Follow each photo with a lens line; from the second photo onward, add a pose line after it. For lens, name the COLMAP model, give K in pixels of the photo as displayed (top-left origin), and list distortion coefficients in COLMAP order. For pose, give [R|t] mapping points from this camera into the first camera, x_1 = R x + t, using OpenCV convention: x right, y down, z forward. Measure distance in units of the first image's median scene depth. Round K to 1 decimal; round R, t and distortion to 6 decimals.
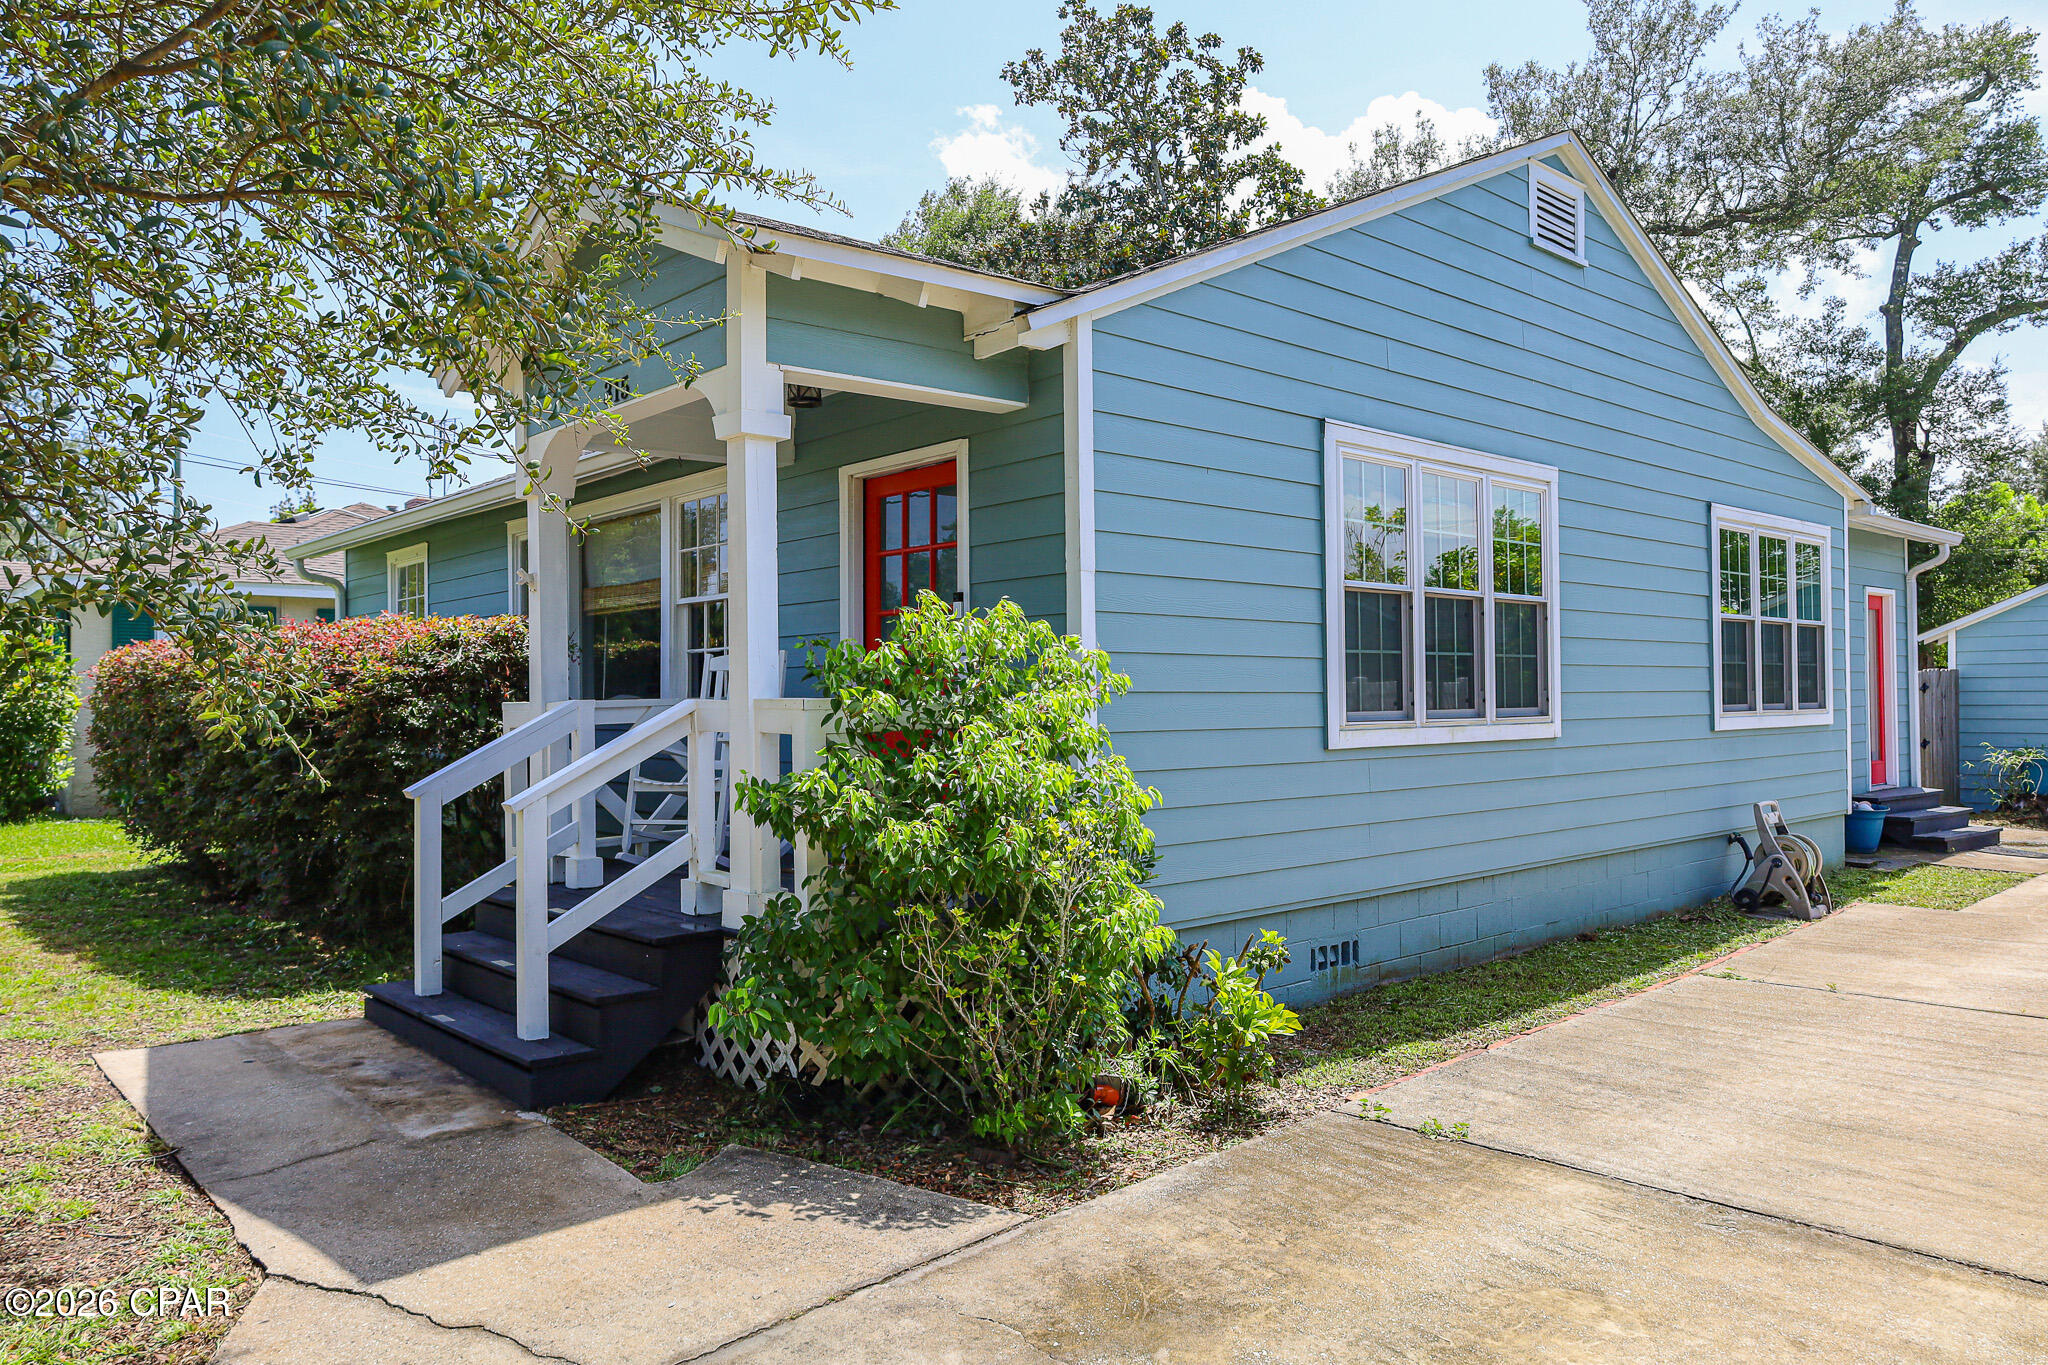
lens RADIAL K [[1391.5, 0, 1021.3], [0, 1391.5, 691.1], [0, 0, 1]] dist [-0.011521, 0.018906]
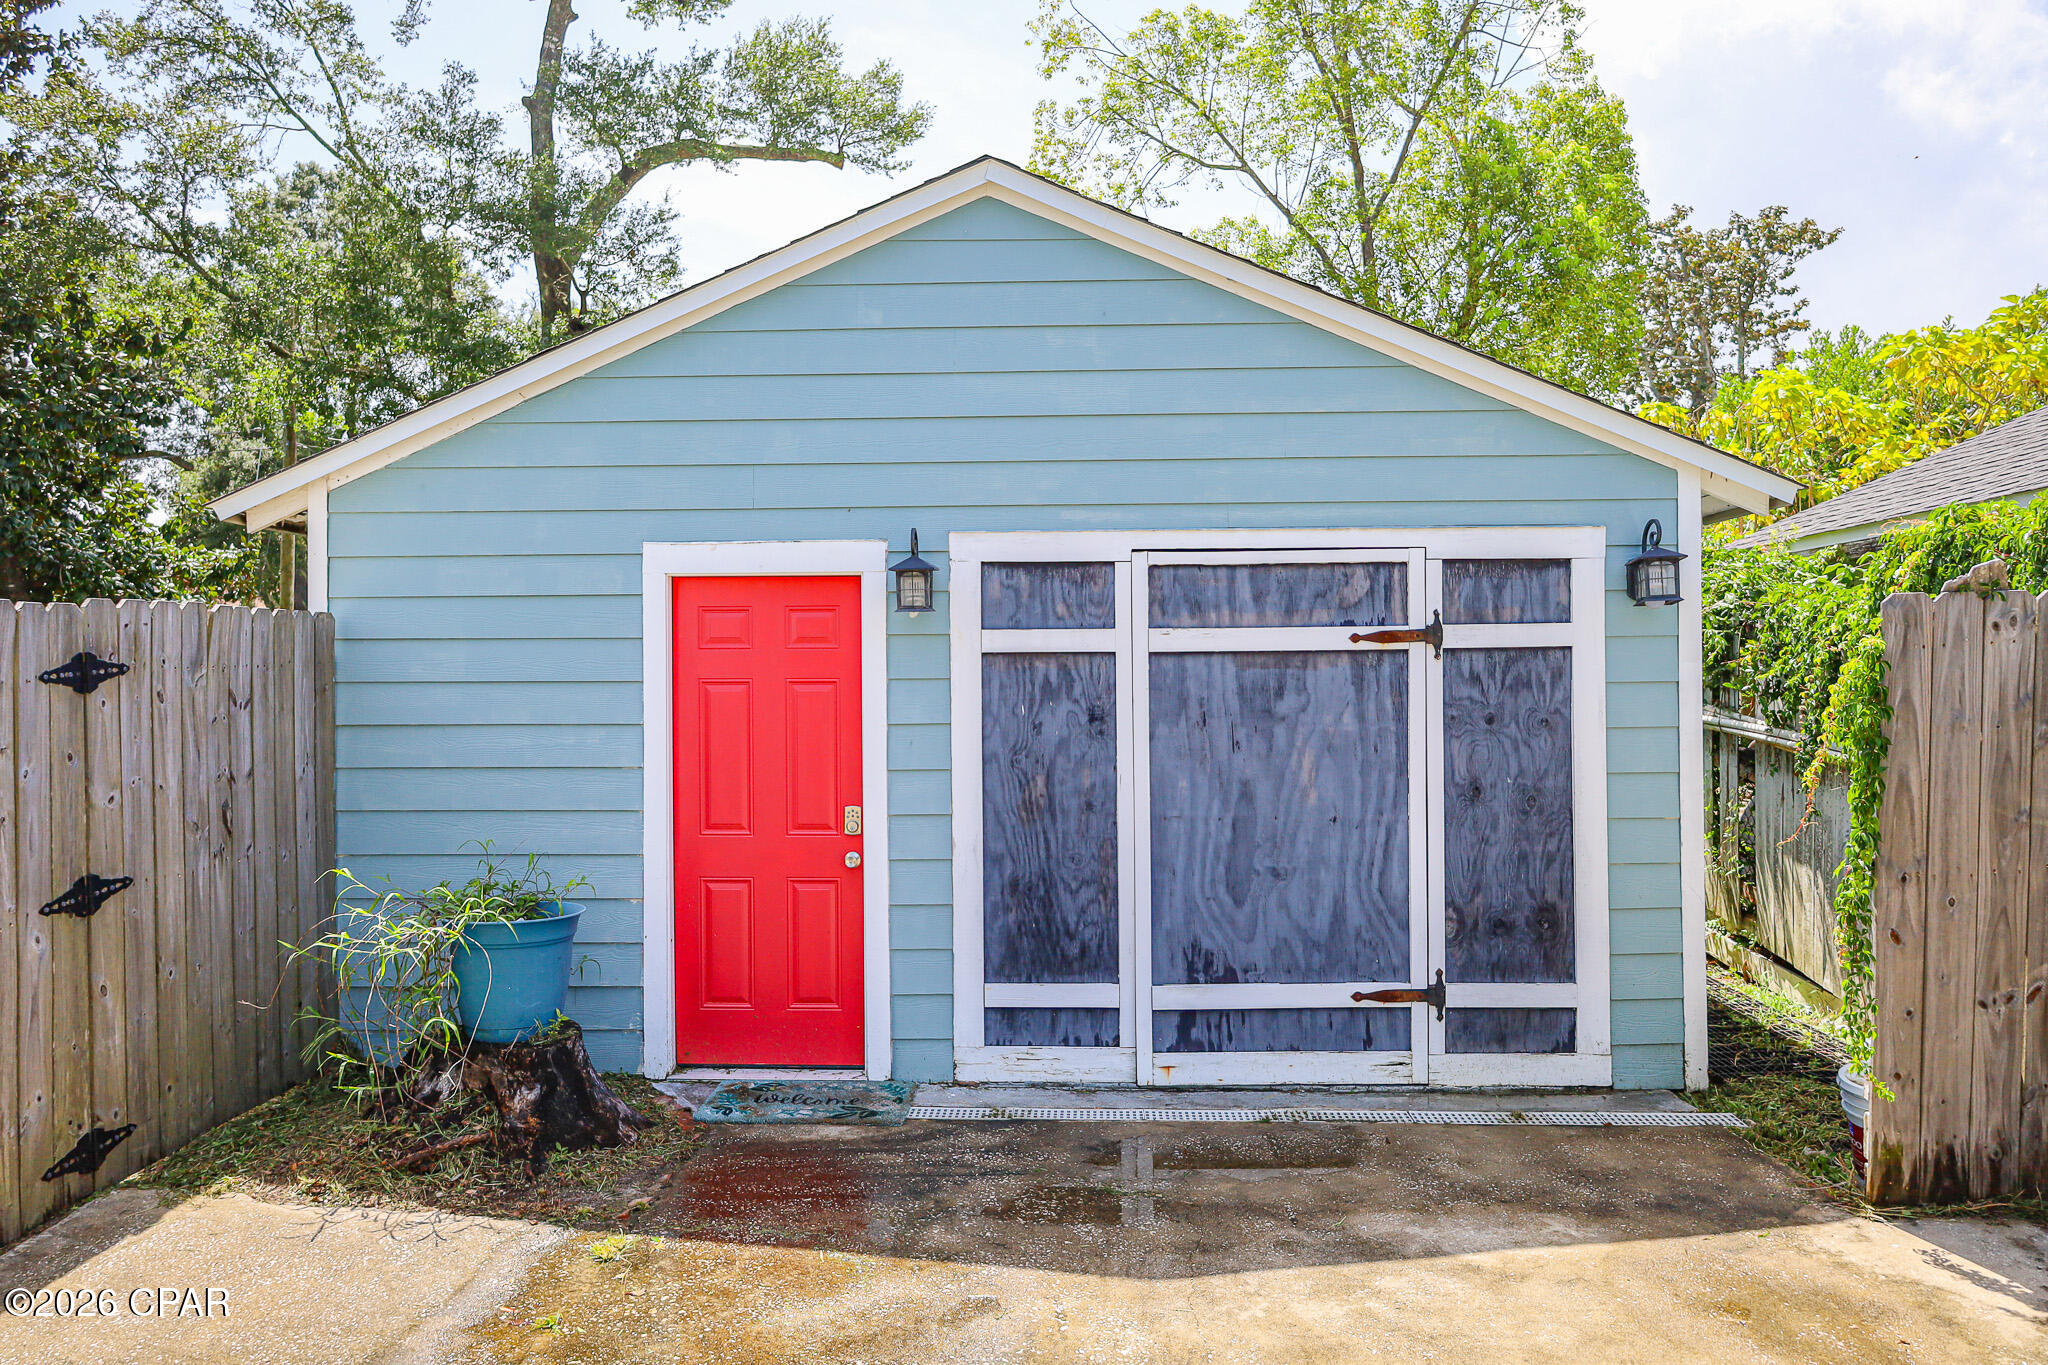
lens RADIAL K [[1391.8, 0, 1029.9], [0, 1391.8, 689.9], [0, 0, 1]] dist [-0.017011, 0.028097]
pose [[0.688151, -0.005407, 0.725547, 0.800519], [-0.004845, 0.999916, 0.012047, -0.003614], [-0.725551, -0.011806, 0.688067, 0.965442]]
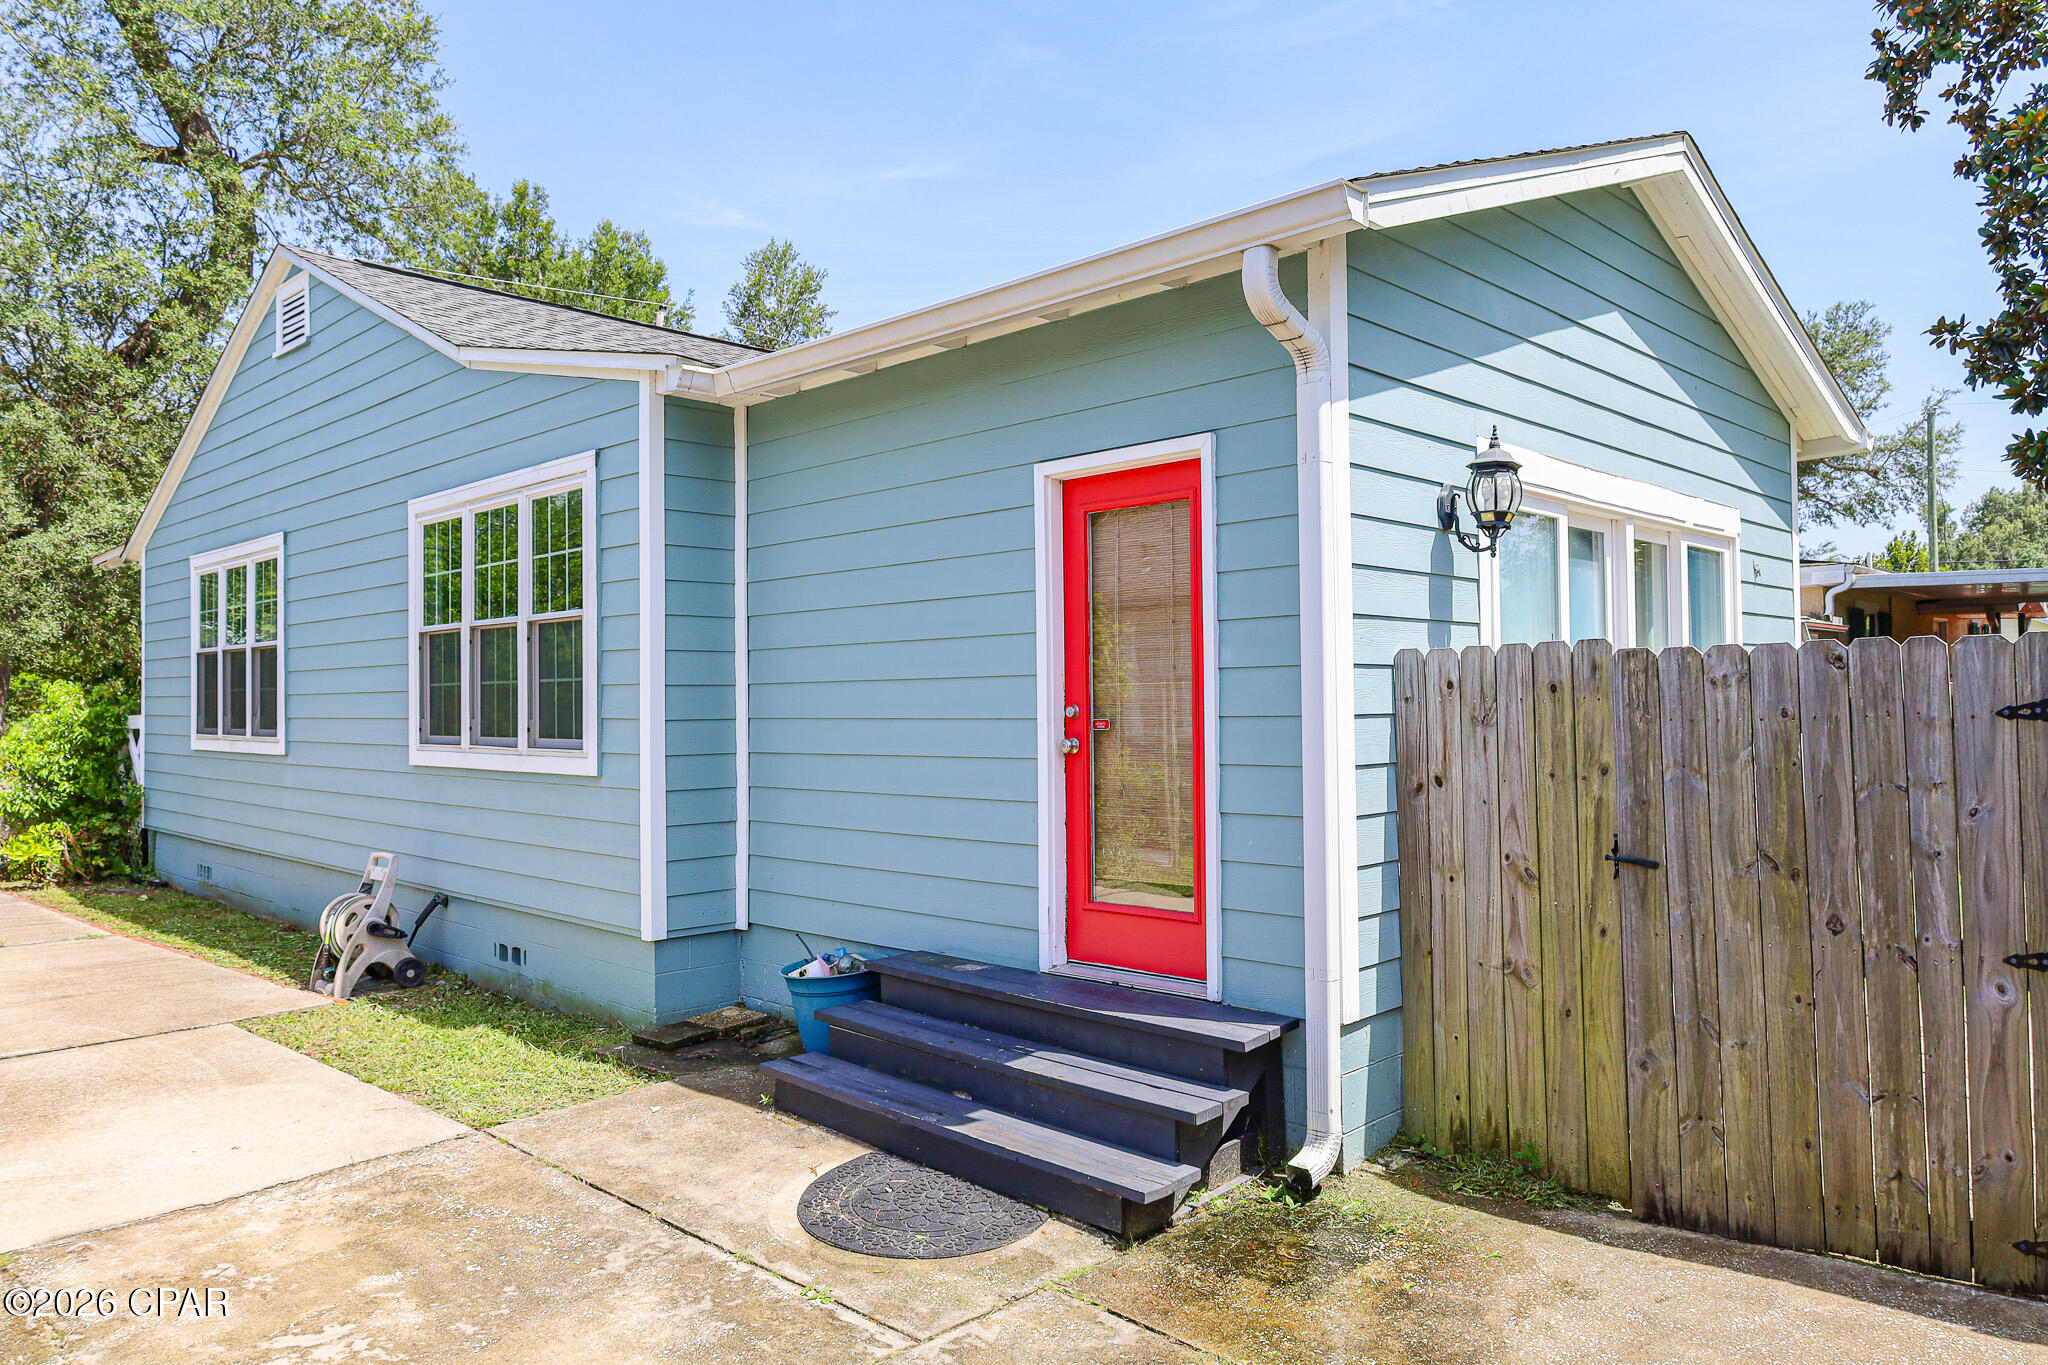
lens RADIAL K [[1389.3, 0, 1051.1], [0, 1389.3, 686.4], [0, 0, 1]] dist [-0.004948, 0.002222]
pose [[0.075695, -0.003210, -0.997126, 1.168981], [0.012603, 0.999918, -0.002262, -0.011028], [0.997051, -0.012396, 0.075729, 1.119265]]
